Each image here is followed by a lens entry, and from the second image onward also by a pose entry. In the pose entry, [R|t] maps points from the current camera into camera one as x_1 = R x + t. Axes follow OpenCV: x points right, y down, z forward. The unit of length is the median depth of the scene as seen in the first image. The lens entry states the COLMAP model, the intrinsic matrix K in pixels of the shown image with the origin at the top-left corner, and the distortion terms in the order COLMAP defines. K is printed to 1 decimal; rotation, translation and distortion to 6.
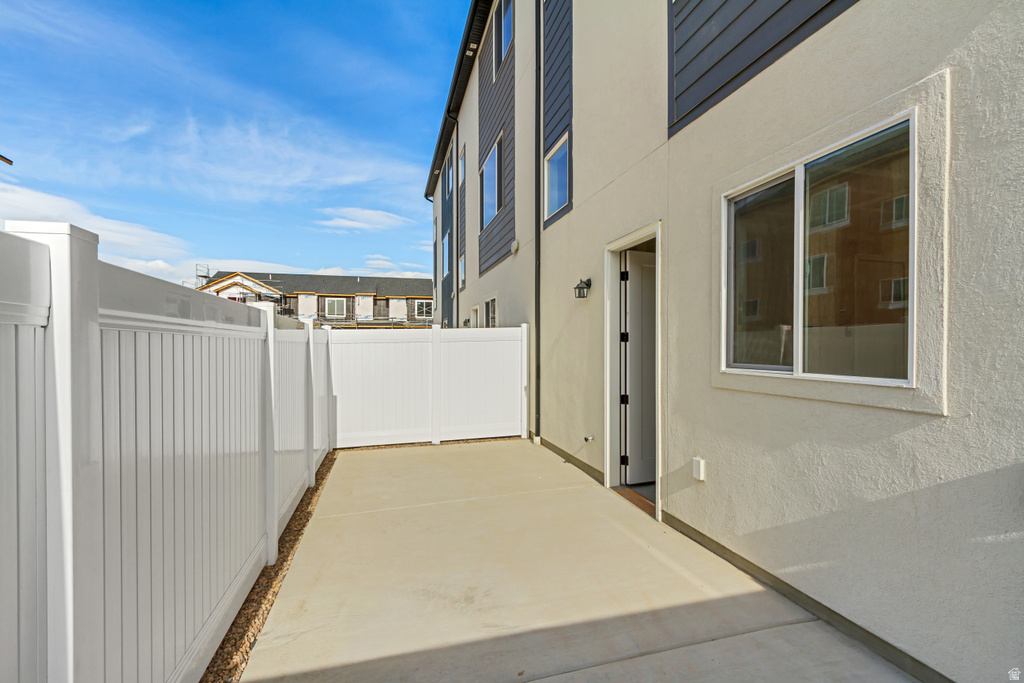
lens RADIAL K [[481.7, 0, 510.5], [0, 481.7, 345.3], [0, 0, 1]] dist [-0.000814, -0.000167]
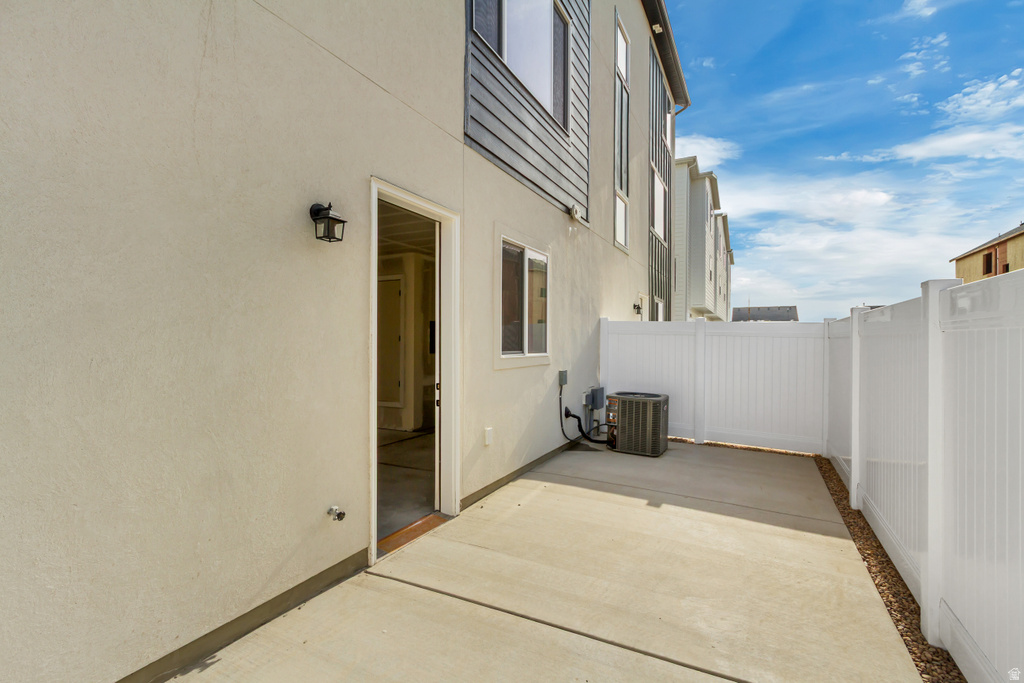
lens RADIAL K [[481.7, 0, 510.5], [0, 481.7, 345.3], [0, 0, 1]] dist [-0.000814, -0.000167]
pose [[-0.752015, -0.001820, 0.659143, -0.602717], [-0.001647, 0.999998, 0.000882, 0.019589], [-0.659144, -0.000423, -0.752017, 2.360859]]
